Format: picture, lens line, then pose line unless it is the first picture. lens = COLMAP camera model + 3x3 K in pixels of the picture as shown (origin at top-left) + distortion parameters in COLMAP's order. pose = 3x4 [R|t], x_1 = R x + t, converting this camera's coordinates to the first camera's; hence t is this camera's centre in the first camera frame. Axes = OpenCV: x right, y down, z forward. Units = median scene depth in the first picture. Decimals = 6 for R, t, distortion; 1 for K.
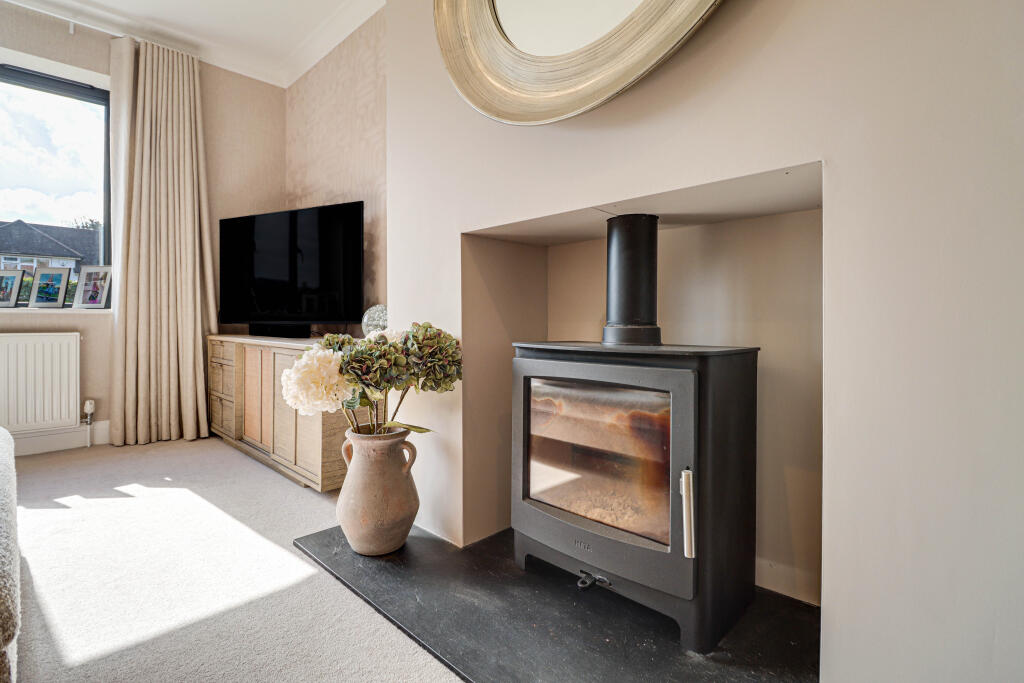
lens RADIAL K [[486.7, 0, 510.7], [0, 486.7, 320.8], [0, 0, 1]] dist [0.000740, -0.000128]
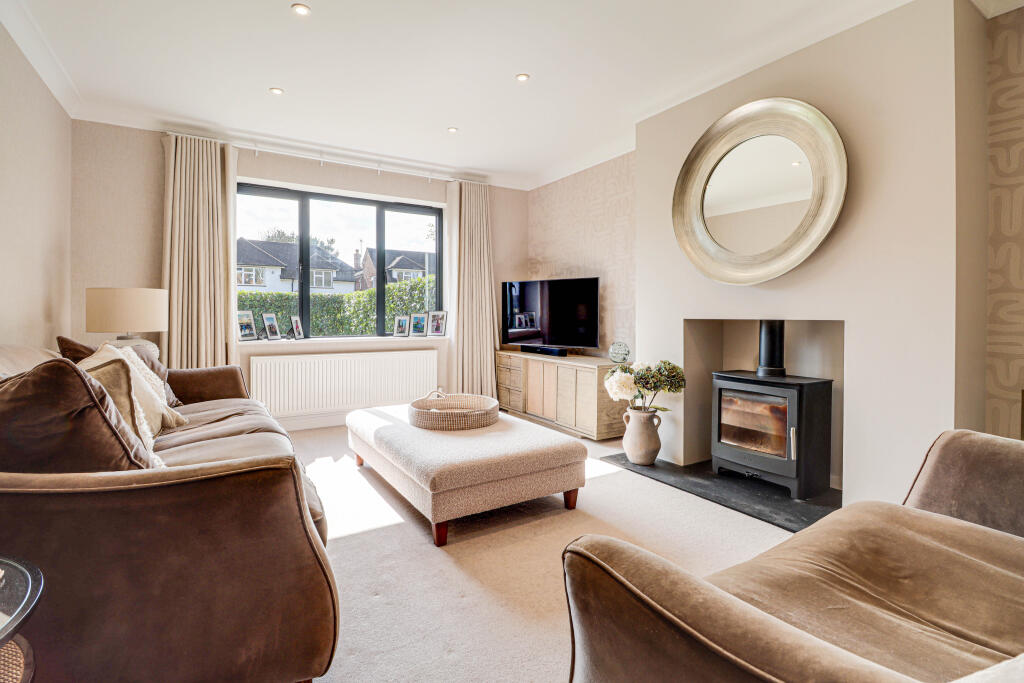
lens RADIAL K [[486.7, 0, 510.7], [0, 486.7, 320.8], [0, 0, 1]] dist [0.000740, -0.000128]
pose [[0.967553, 0.002564, -0.252656, -0.296583], [0.001111, 0.999896, 0.014404, -0.203330], [0.252667, -0.014218, 0.967449, -1.256188]]
